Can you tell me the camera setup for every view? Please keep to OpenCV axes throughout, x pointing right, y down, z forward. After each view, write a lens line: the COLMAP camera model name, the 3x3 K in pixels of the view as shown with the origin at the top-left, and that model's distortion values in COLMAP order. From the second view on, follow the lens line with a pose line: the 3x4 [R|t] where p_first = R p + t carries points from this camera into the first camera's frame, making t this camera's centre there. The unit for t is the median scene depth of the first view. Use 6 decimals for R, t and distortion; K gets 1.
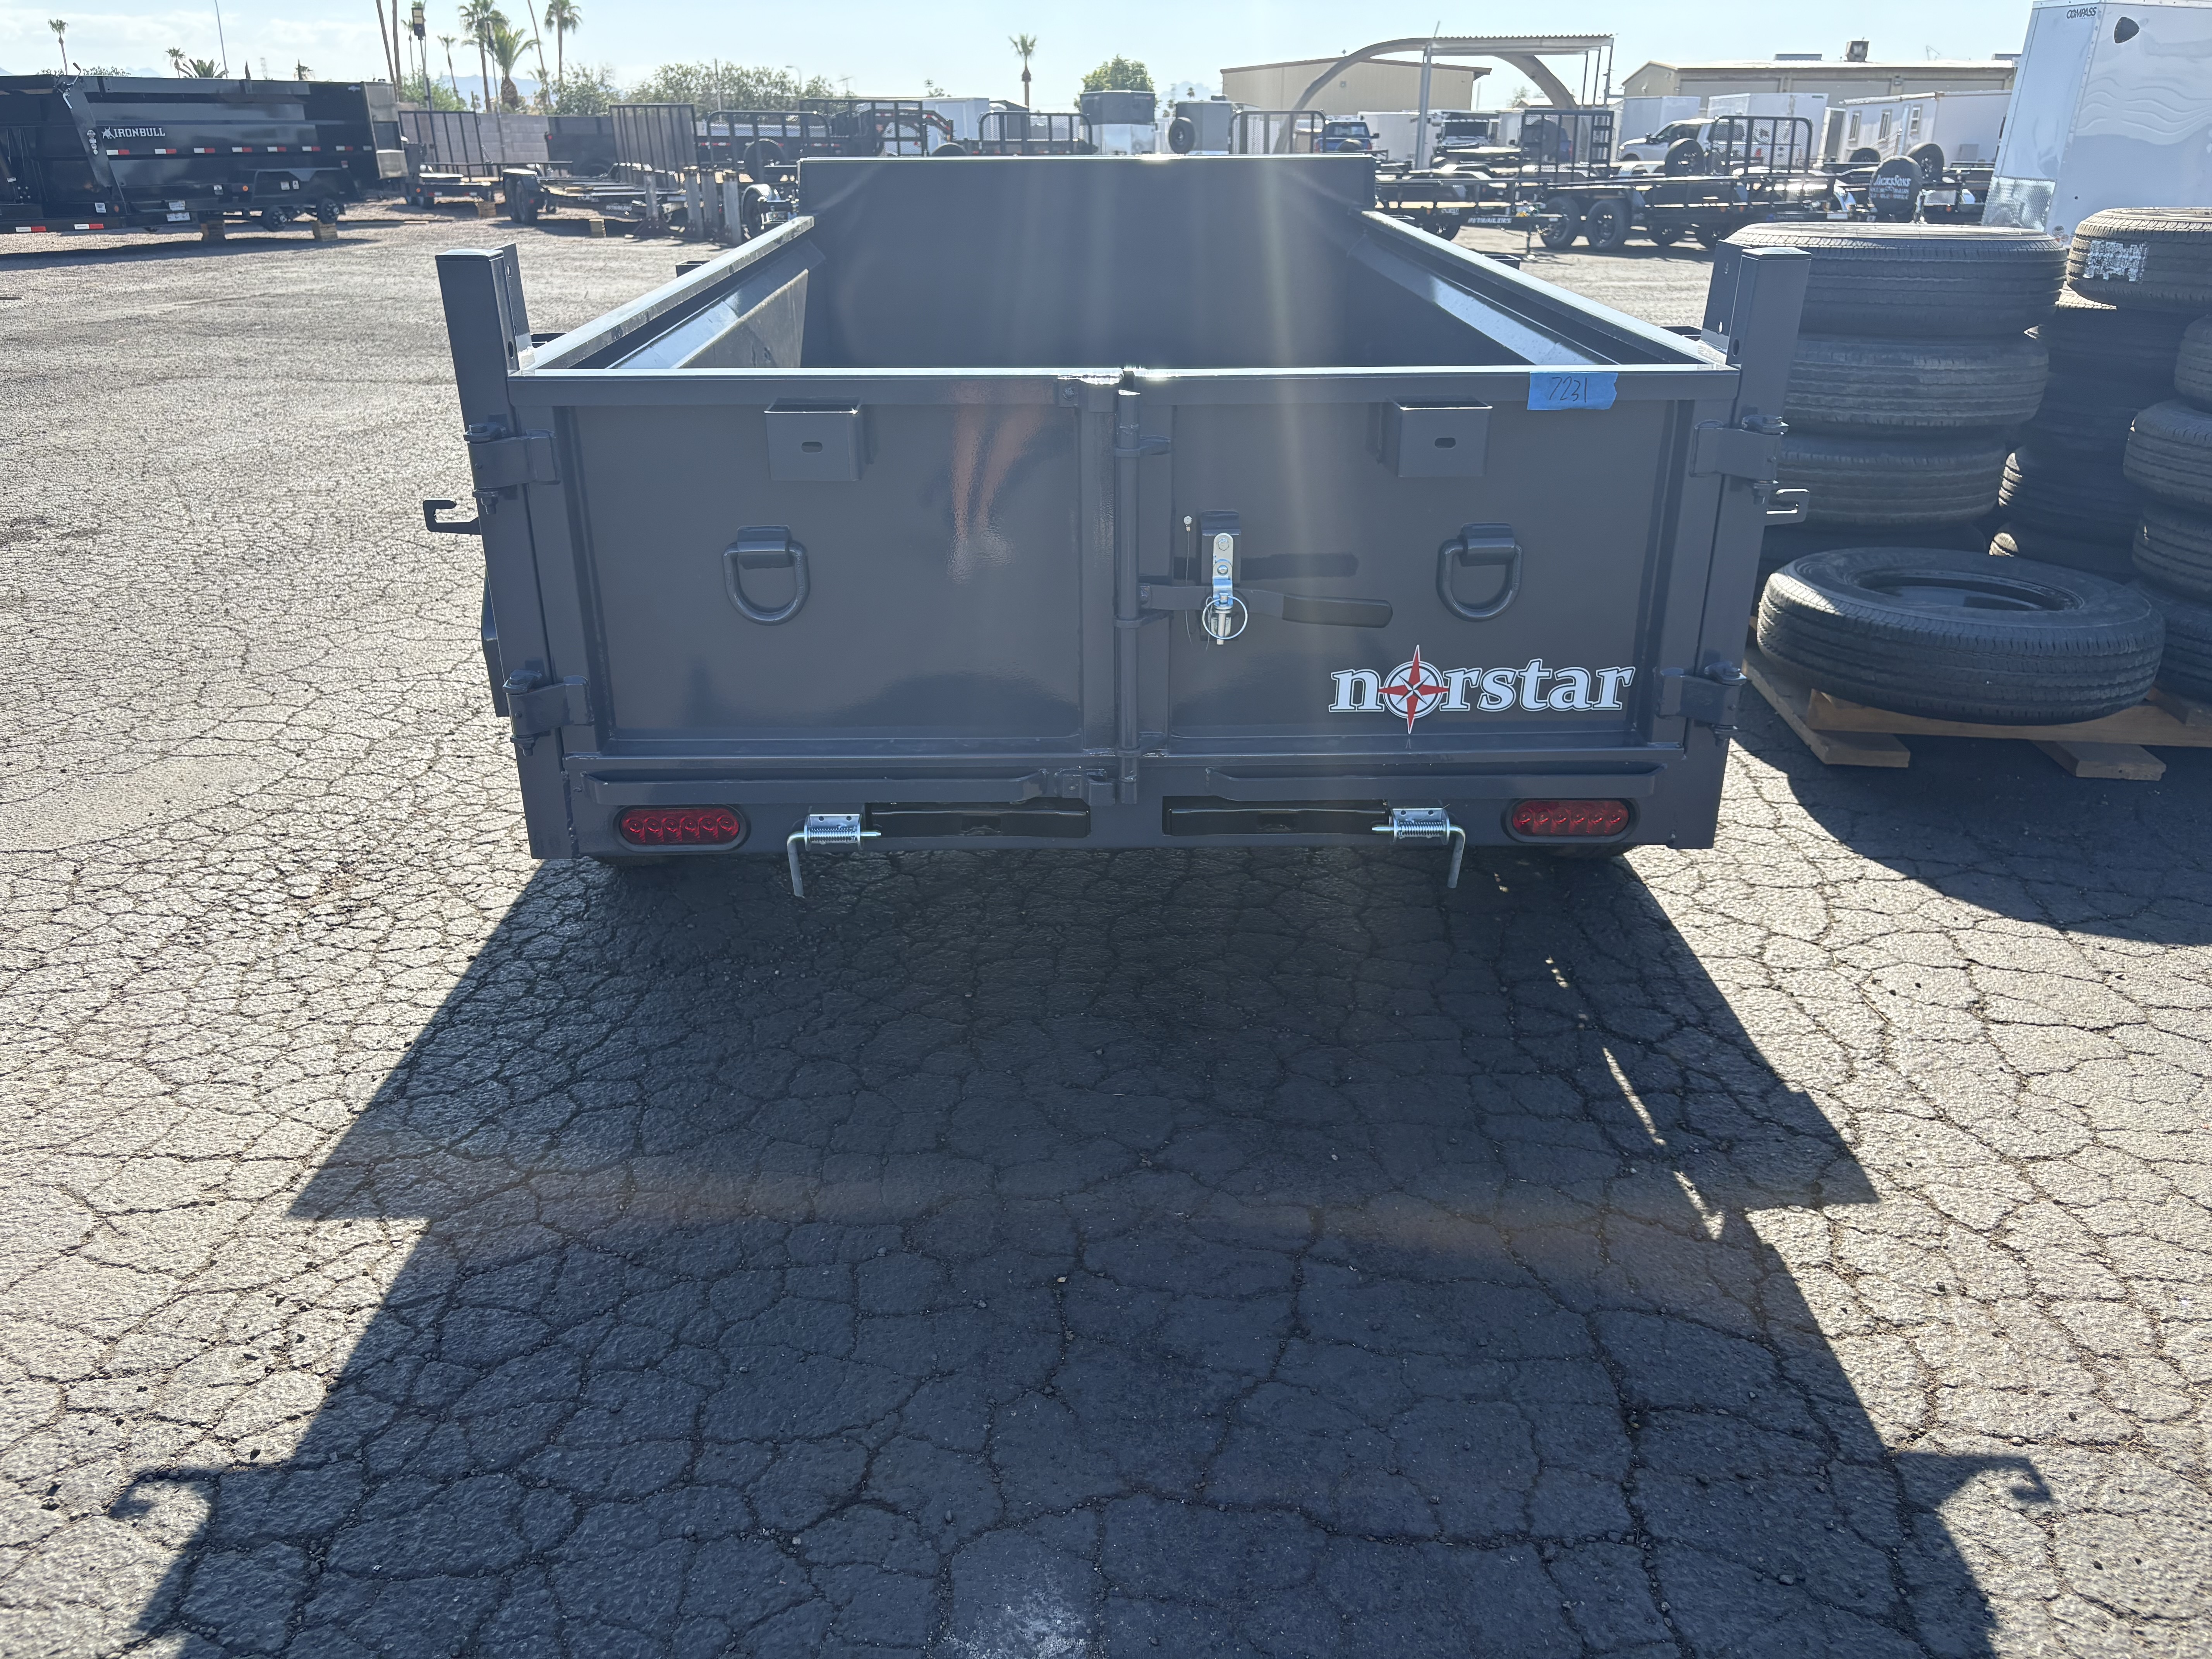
lens RADIAL K [[1665.6, 0, 1096.8], [0, 1665.6, 841.9], [0, 0, 1]] dist [0.053511, -0.056592]
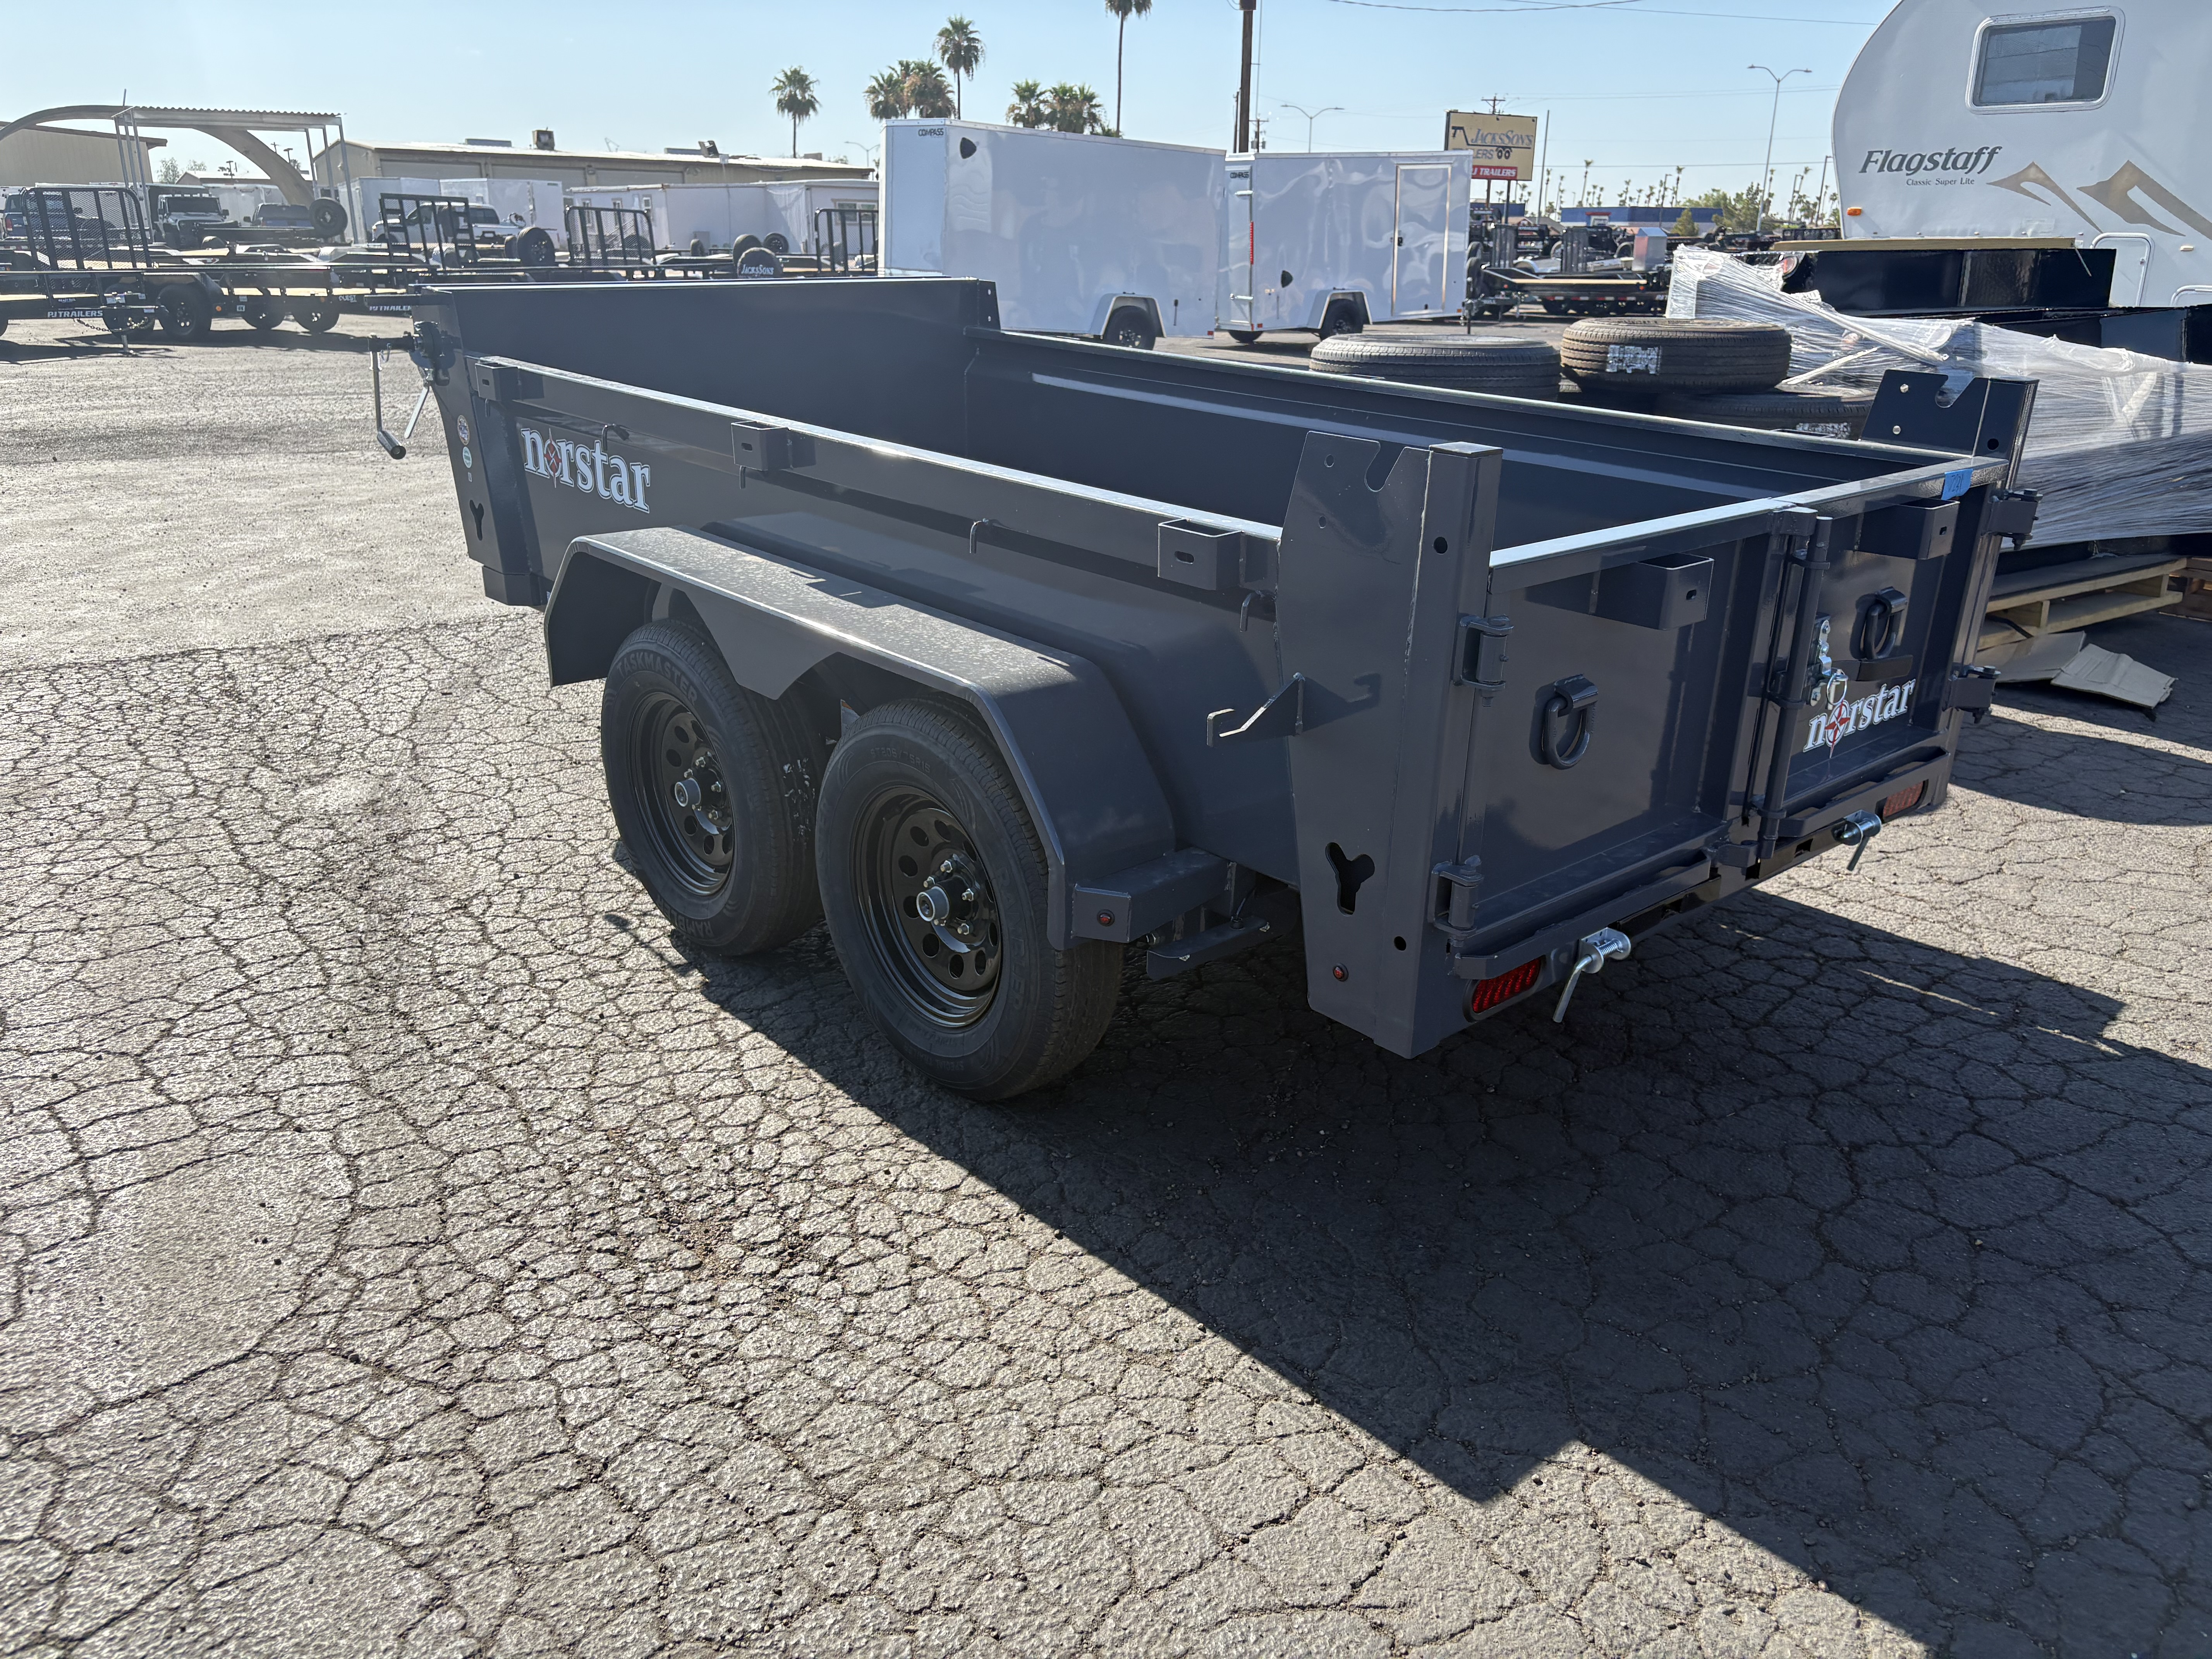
lens RADIAL K [[1665.6, 0, 1110.3], [0, 1665.6, 823.9], [0, 0, 1]] dist [0.053511, -0.056592]
pose [[0.755119, -0.212245, 0.620281, -0.787445], [0.242651, 0.969434, 0.036317, -0.150290], [-0.609029, 0.123088, 0.783539, 0.263409]]
